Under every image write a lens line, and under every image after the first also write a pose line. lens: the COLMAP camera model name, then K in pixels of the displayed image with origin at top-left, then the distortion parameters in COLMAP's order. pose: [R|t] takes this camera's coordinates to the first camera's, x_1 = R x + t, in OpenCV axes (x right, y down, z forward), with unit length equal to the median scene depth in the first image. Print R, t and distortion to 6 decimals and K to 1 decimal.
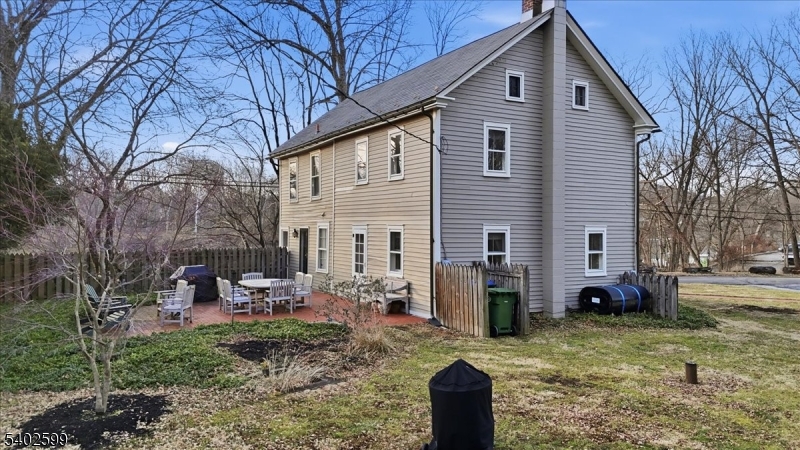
lens RADIAL K [[562.6, 0, 402.7], [0, 562.6, 223.3], [0, 0, 1]] dist [0.056182, -0.030313]
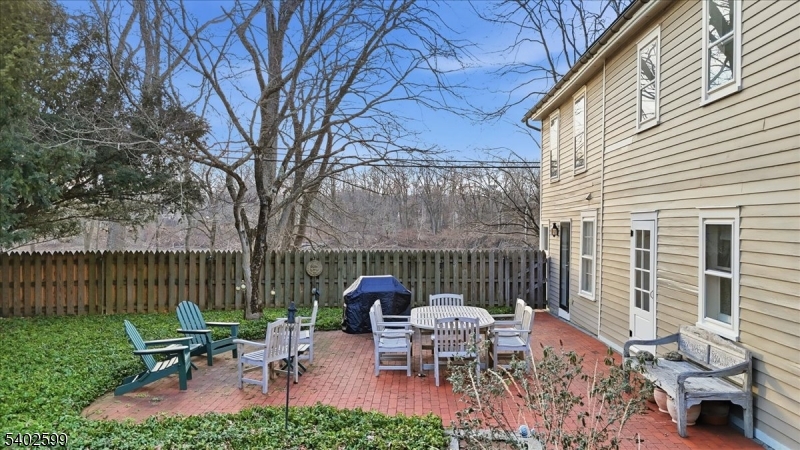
lens RADIAL K [[562.6, 0, 425.1], [0, 562.6, 223.5], [0, 0, 1]] dist [0.056182, -0.030313]
pose [[0.853019, 0.005509, -0.521851, 0.019980], [-0.006063, 0.999981, 0.000647, 0.013946], [0.521845, 0.002613, 0.853036, 0.481916]]
